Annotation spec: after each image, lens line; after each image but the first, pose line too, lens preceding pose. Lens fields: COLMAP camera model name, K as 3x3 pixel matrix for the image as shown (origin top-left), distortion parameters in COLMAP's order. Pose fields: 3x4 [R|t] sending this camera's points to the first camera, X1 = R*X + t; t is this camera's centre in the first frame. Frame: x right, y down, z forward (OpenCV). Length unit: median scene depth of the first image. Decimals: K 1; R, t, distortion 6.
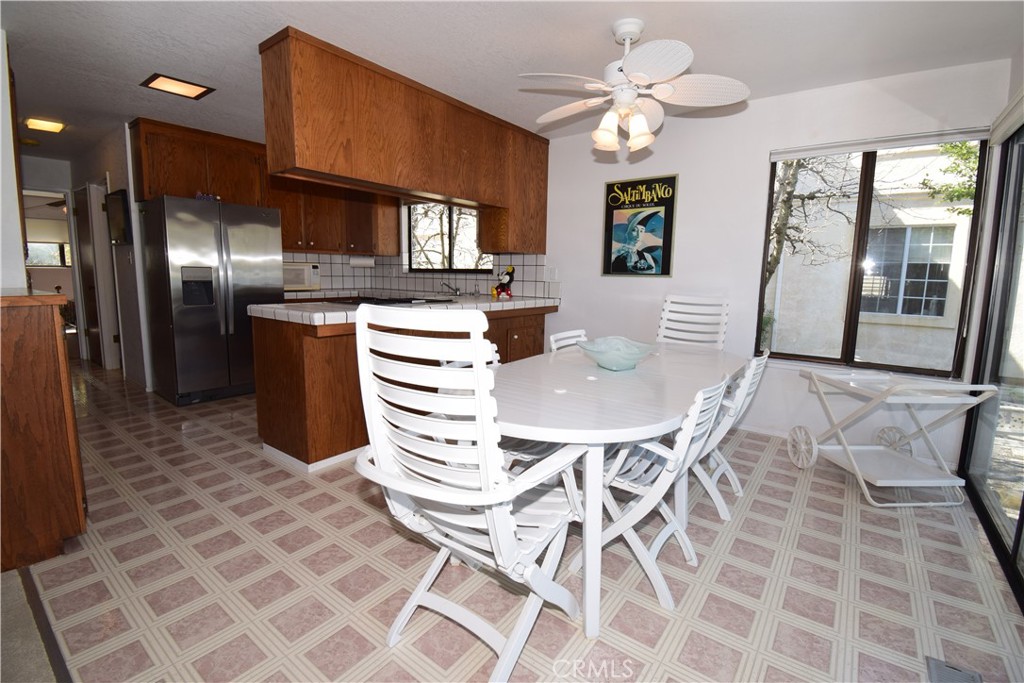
lens RADIAL K [[454.1, 0, 510.3], [0, 454.1, 333.3], [0, 0, 1]] dist [0.018232, -0.024691]
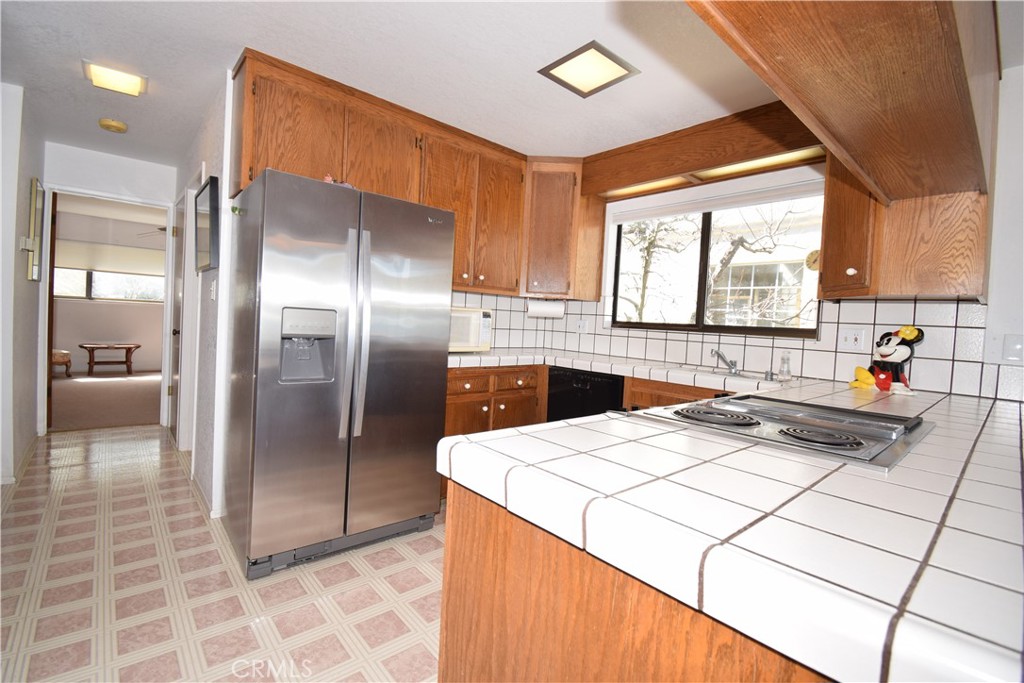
lens RADIAL K [[454.1, 0, 510.3], [0, 454.1, 333.3], [0, 0, 1]] dist [0.018232, -0.024691]
pose [[0.979397, 0.040486, -0.197842, -0.302648], [-0.062152, 0.992575, -0.104559, -0.064700], [0.192140, 0.114701, 0.974641, 0.453457]]
